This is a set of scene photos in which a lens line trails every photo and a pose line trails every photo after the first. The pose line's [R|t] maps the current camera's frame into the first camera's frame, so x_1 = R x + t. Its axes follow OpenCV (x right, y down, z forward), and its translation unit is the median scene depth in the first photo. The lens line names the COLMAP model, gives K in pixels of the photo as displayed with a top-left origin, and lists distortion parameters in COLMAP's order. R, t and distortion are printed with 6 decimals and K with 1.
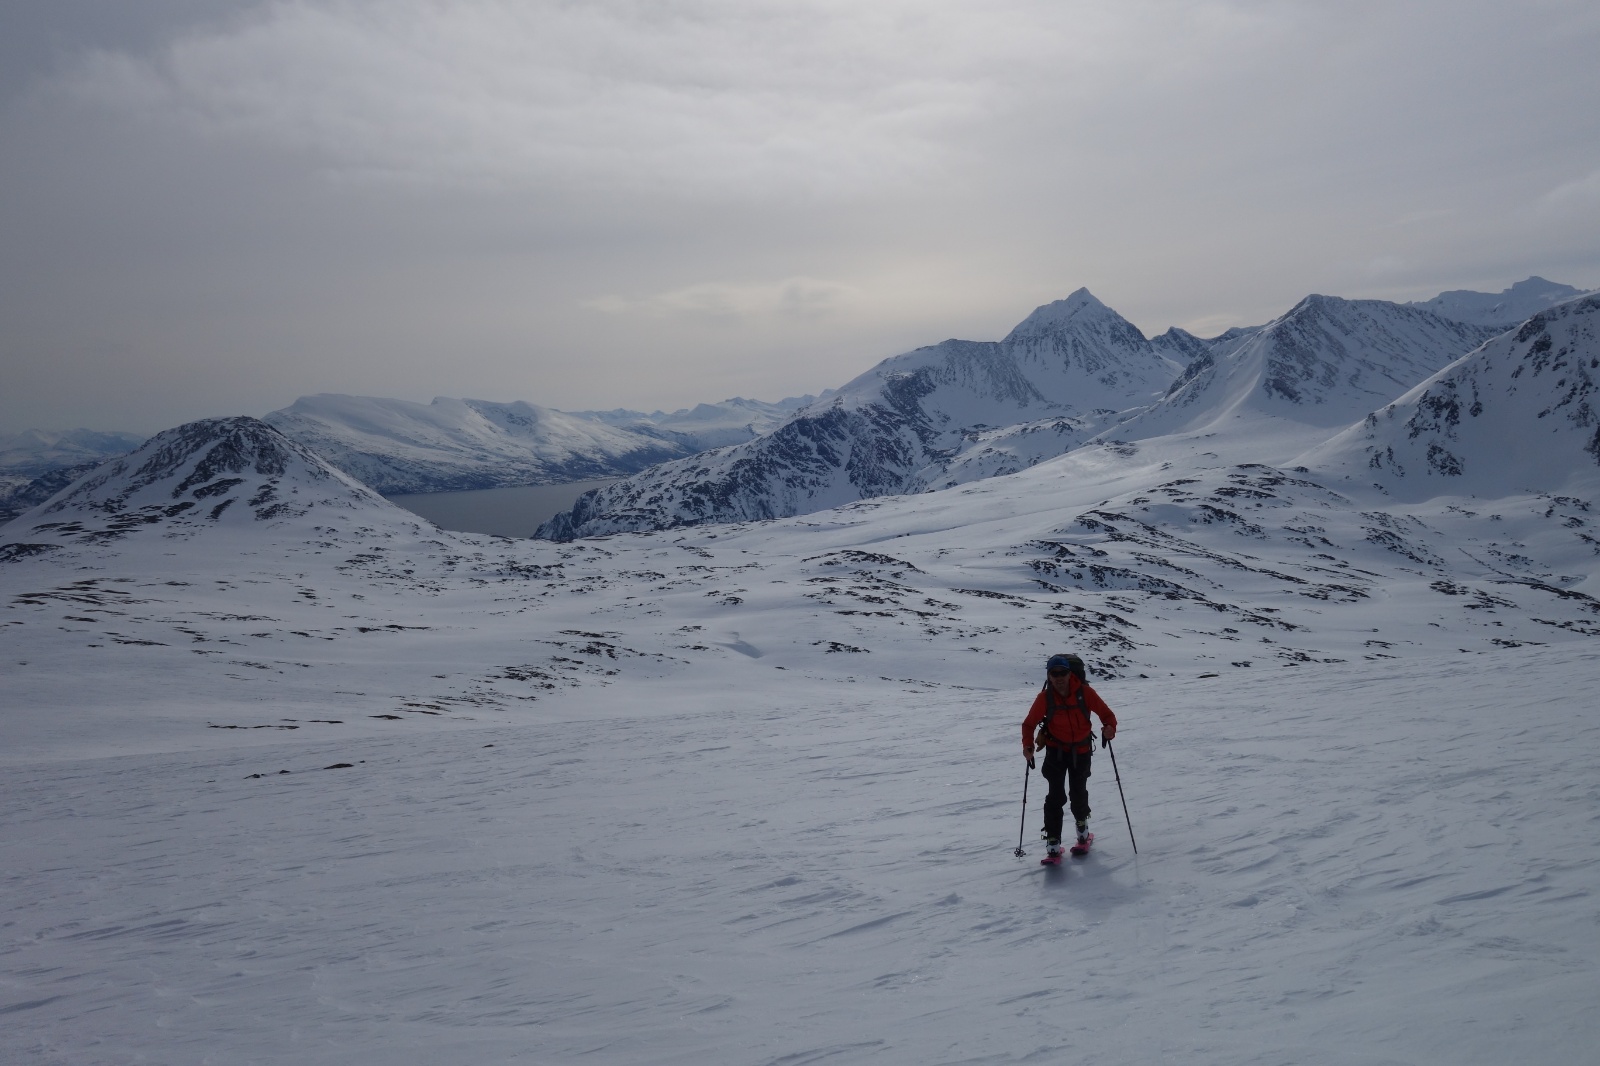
lens RADIAL K [[1268.6, 0, 801.1], [0, 1268.6, 532.4], [0, 0, 1]] dist [-0.009325, 0.008852]
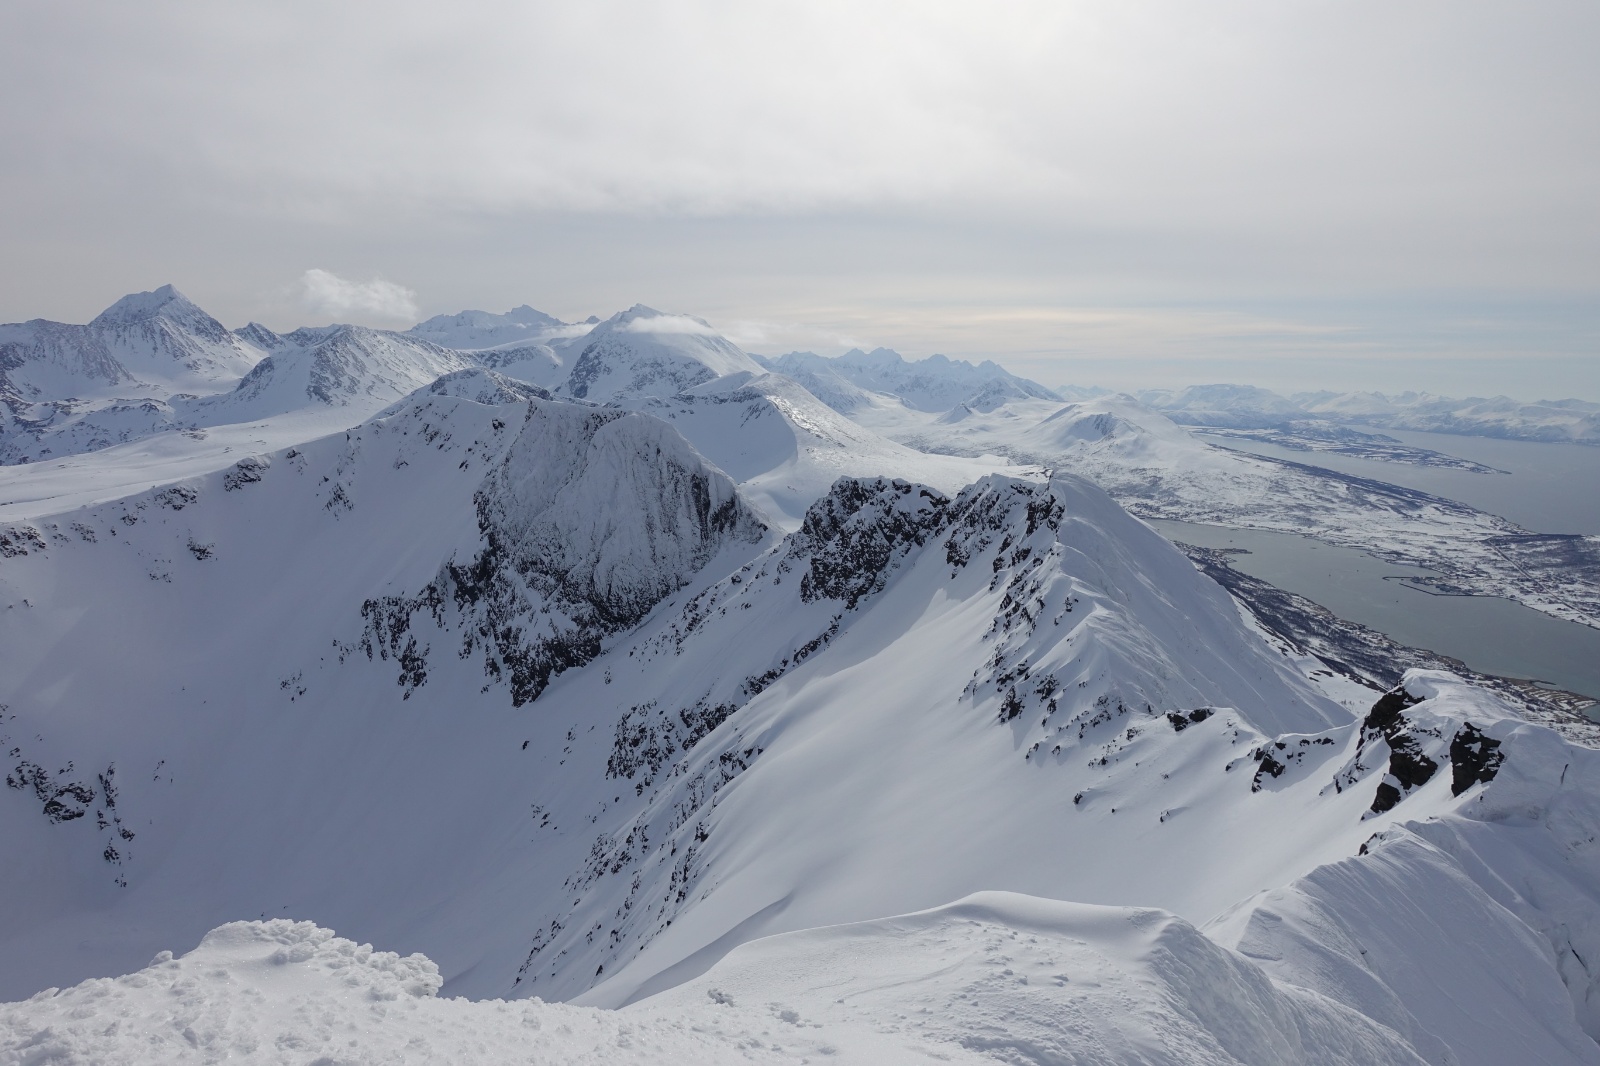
lens RADIAL K [[1085.3, 0, 804.3], [0, 1085.3, 531.7], [0, 0, 1]] dist [-0.007298, -0.004677]
pose [[0.742701, -0.035194, 0.668698, -0.027078], [0.000179, 0.998628, 0.052359, -0.013473], [-0.669623, -0.038768, 0.741688, -0.192551]]
